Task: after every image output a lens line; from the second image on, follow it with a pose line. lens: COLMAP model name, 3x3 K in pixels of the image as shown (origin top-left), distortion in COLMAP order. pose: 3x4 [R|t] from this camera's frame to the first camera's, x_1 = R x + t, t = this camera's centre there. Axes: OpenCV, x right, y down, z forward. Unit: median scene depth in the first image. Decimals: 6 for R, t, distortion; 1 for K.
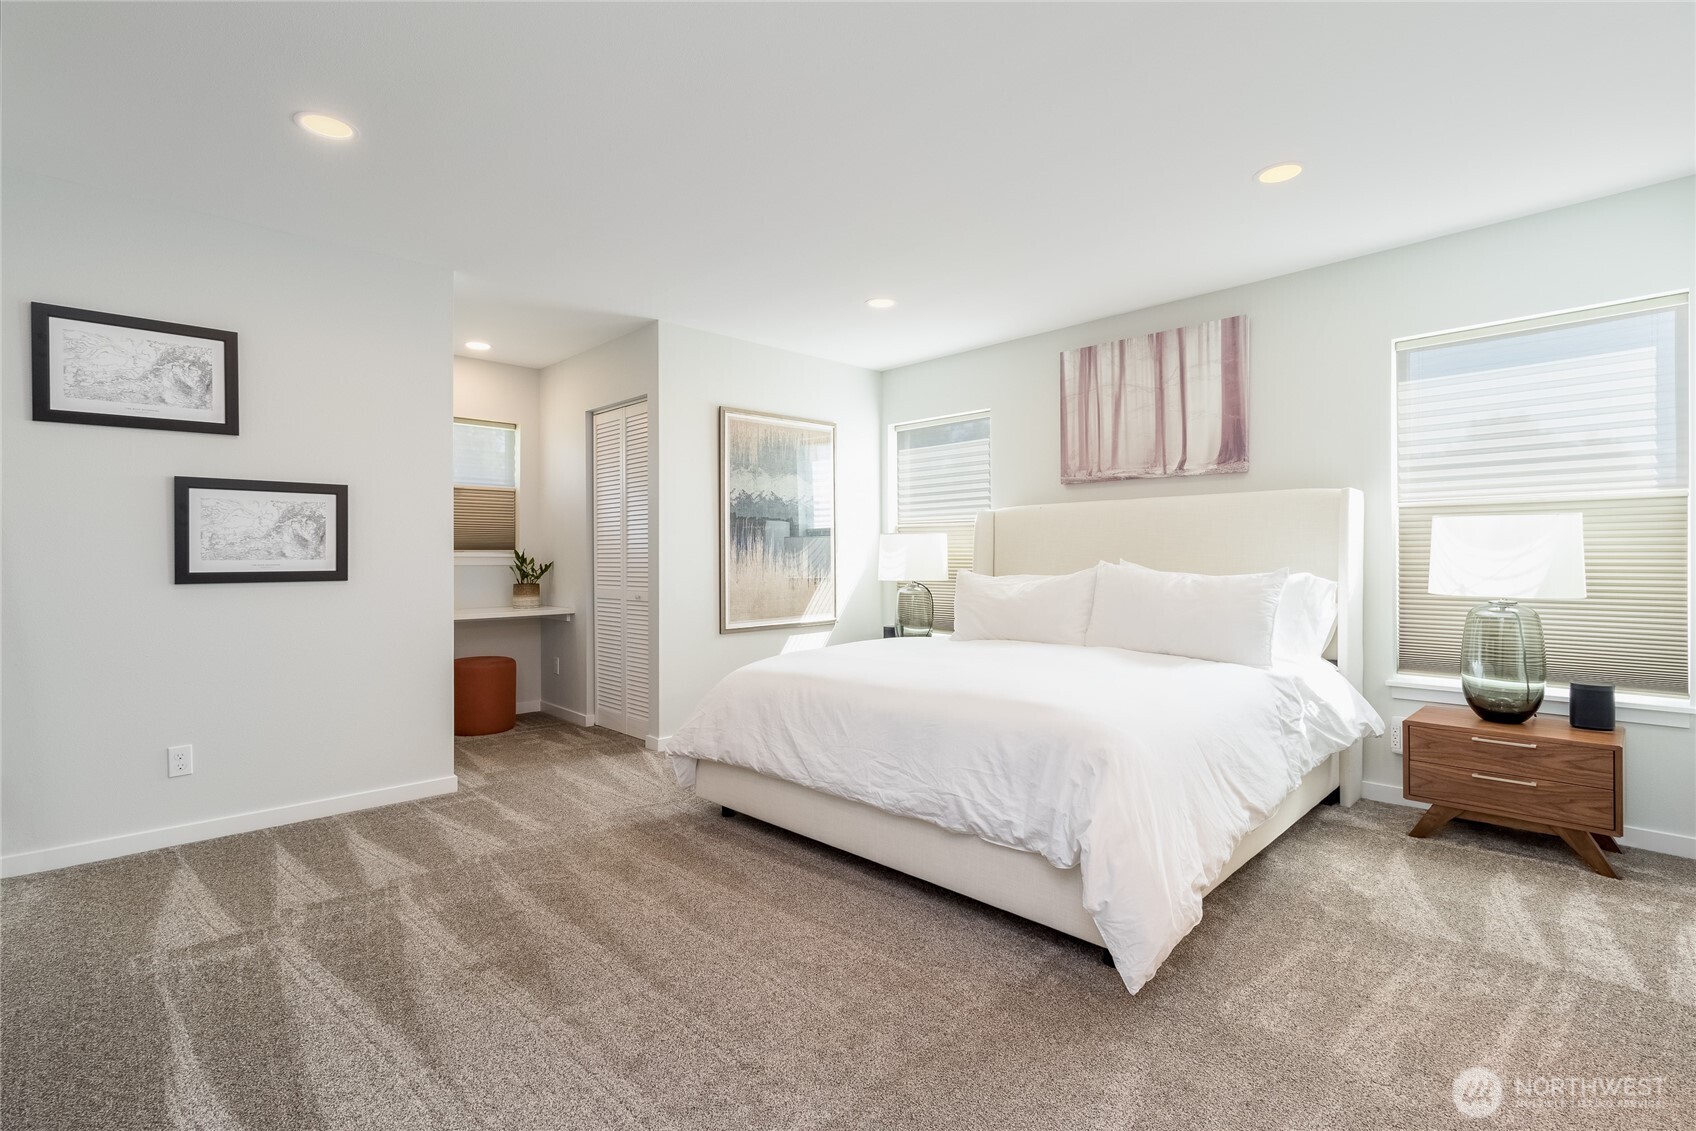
lens RADIAL K [[815.0, 0, 850.5], [0, 815.0, 561.5], [0, 0, 1]] dist [0.001437, 0.000045]
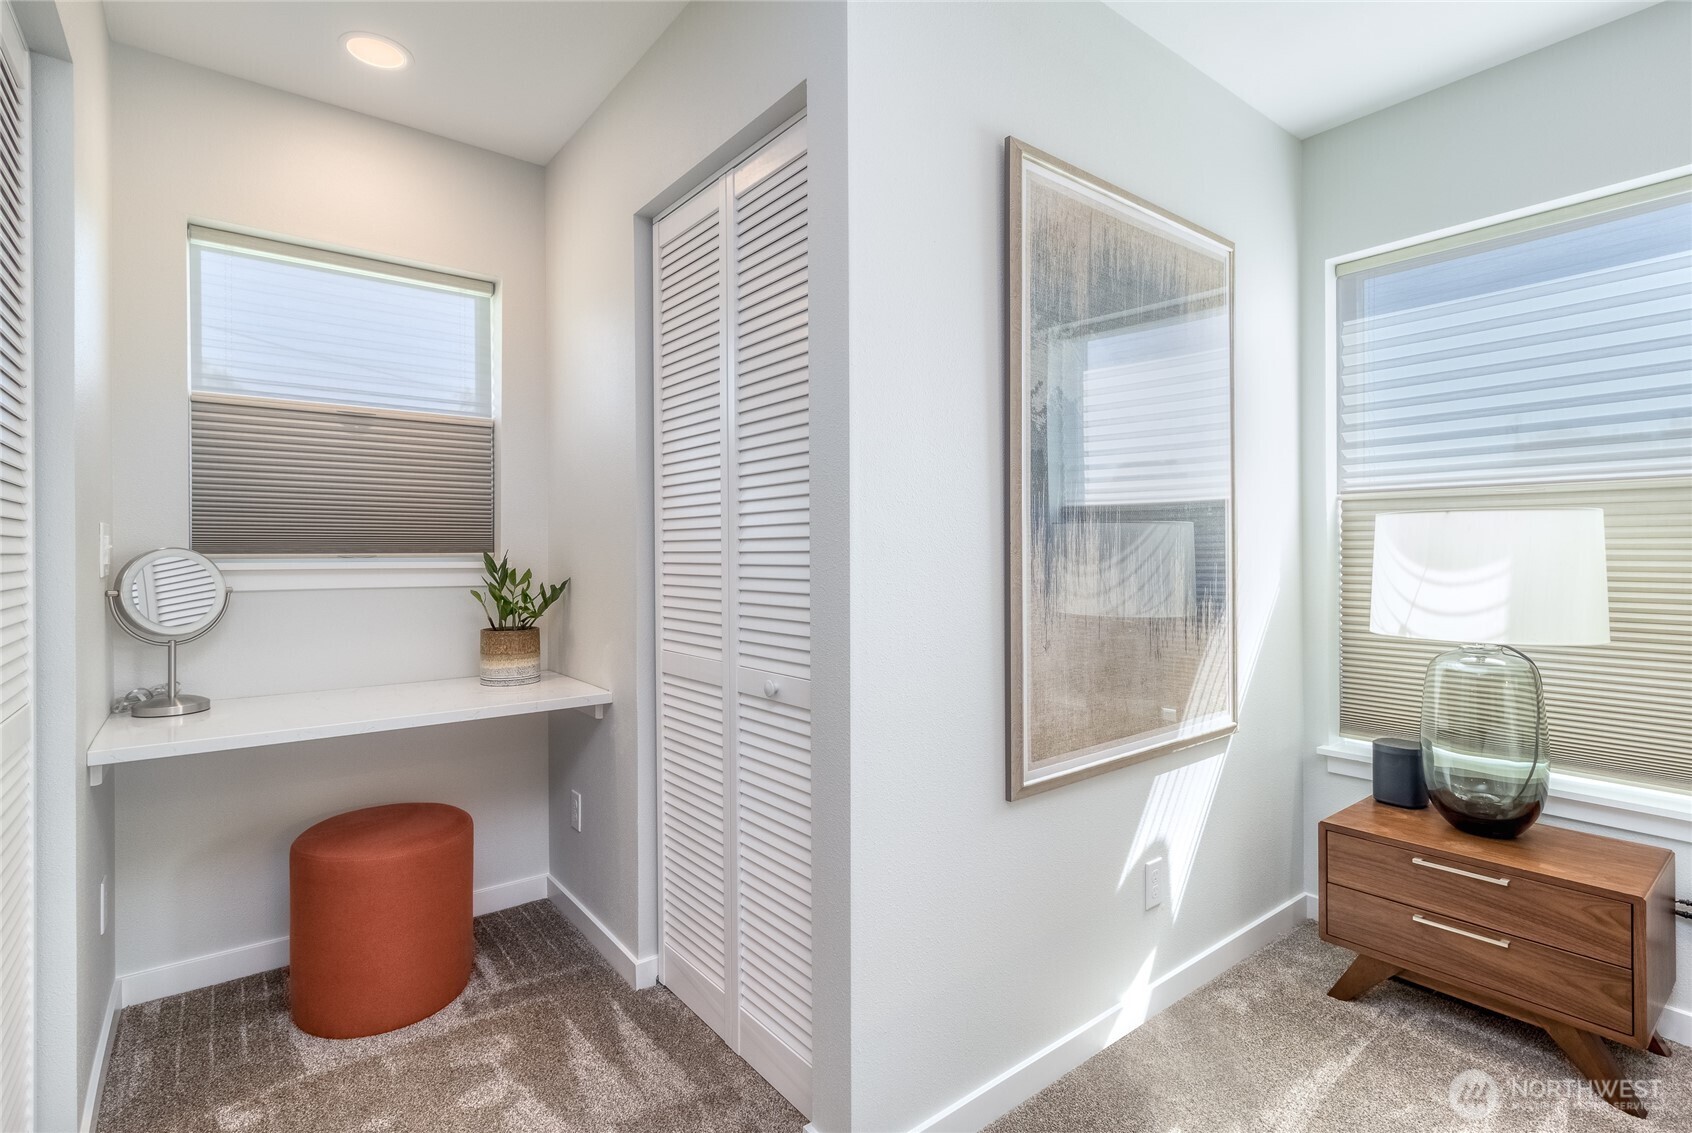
lens RADIAL K [[813.1, 0, 844.9], [0, 813.1, 558.8], [0, 0, 1]] dist [0.001437, 0.000045]
pose [[0.995348, 0.000323, -0.096347, -0.180943], [0.000600, 0.999954, 0.009544, -0.015902], [0.096346, -0.009558, 0.995302, 0.604118]]
